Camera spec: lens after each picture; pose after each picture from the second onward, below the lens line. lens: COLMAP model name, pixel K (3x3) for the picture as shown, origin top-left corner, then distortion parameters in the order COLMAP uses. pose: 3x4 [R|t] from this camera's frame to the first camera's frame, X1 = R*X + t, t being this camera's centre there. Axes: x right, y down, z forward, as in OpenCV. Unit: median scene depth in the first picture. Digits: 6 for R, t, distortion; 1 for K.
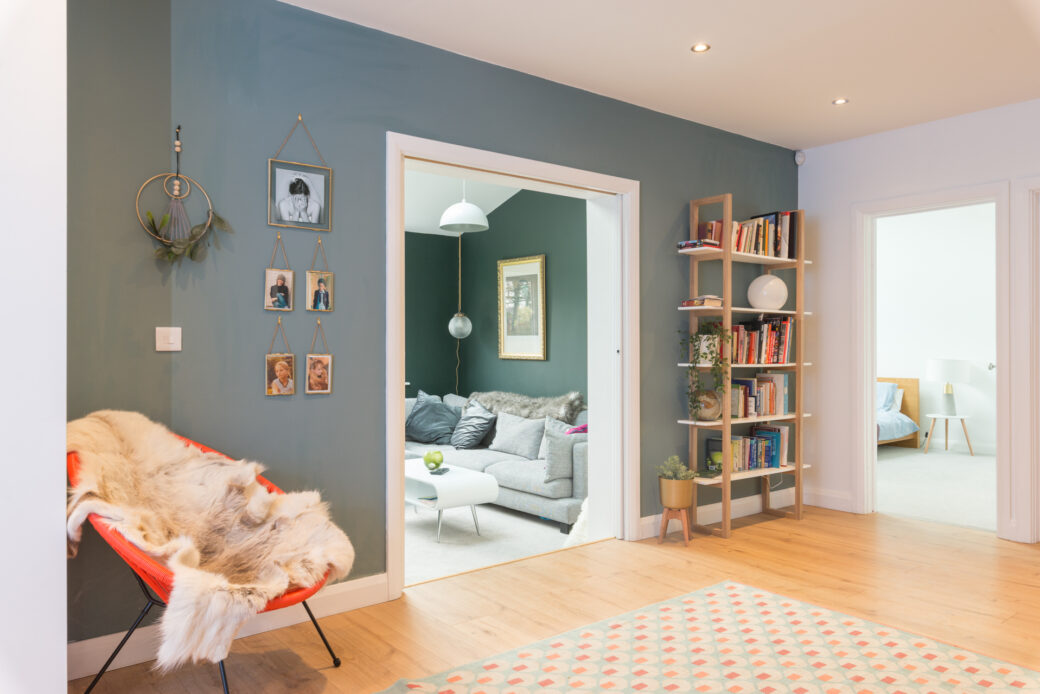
lens RADIAL K [[757.1, 0, 520.7], [0, 757.1, 357.2], [0, 0, 1]] dist [0.000385, -0.002986]
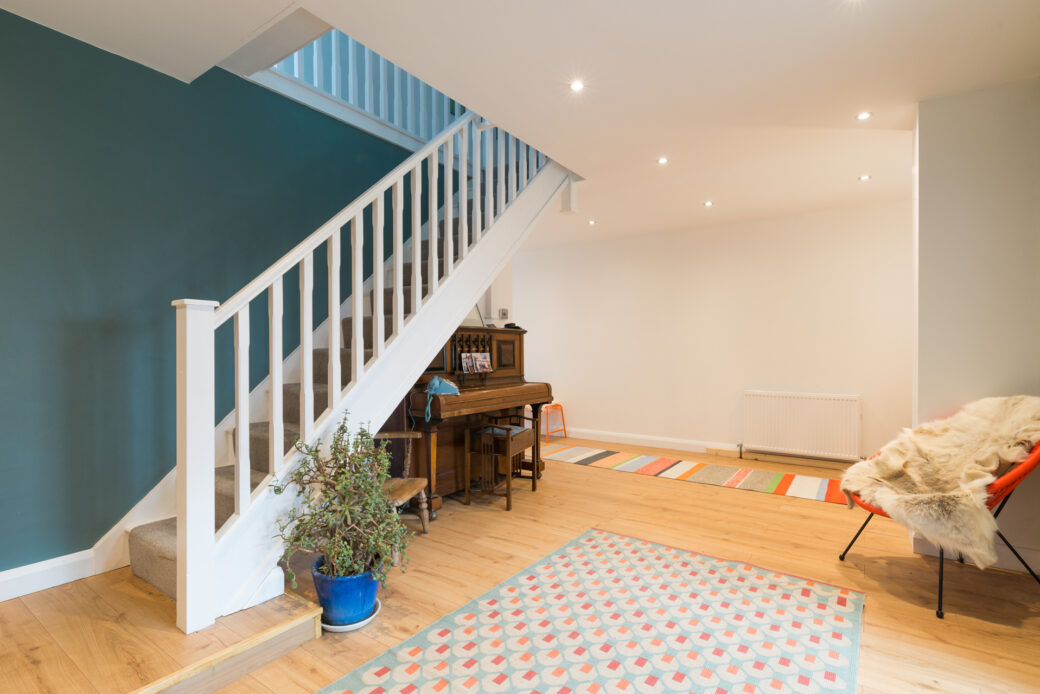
lens RADIAL K [[492.7, 0, 520.0], [0, 492.7, 347.0], [0, 0, 1]] dist [0.000881, 0.000041]
pose [[-0.963823, -0.000931, -0.266540, 0.414822], [-0.002905, 0.999971, 0.007015, -0.017396], [0.266526, 0.007536, -0.963798, 1.068564]]
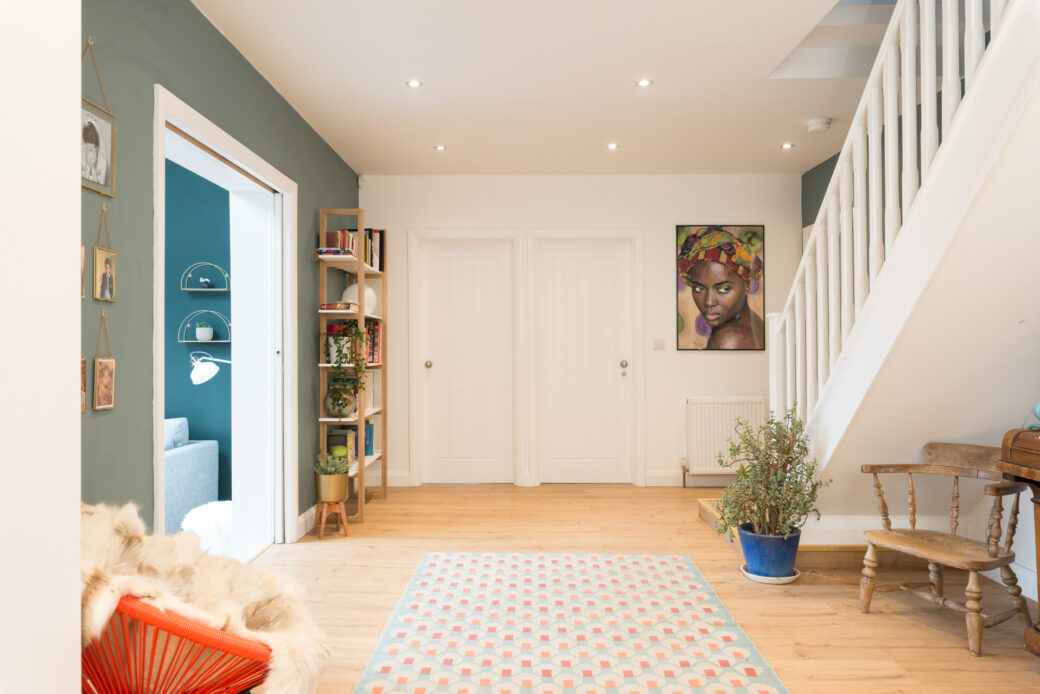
lens RADIAL K [[735.0, 0, 520.0], [0, 735.0, 347.0], [0, 0, 1]] dist [-0.003438, -0.002220]
pose [[0.627380, 0.002032, 0.778711, -0.460226], [0.009479, 0.999903, -0.010247, -0.002297], [-0.778655, 0.013810, 0.627300, 0.170460]]
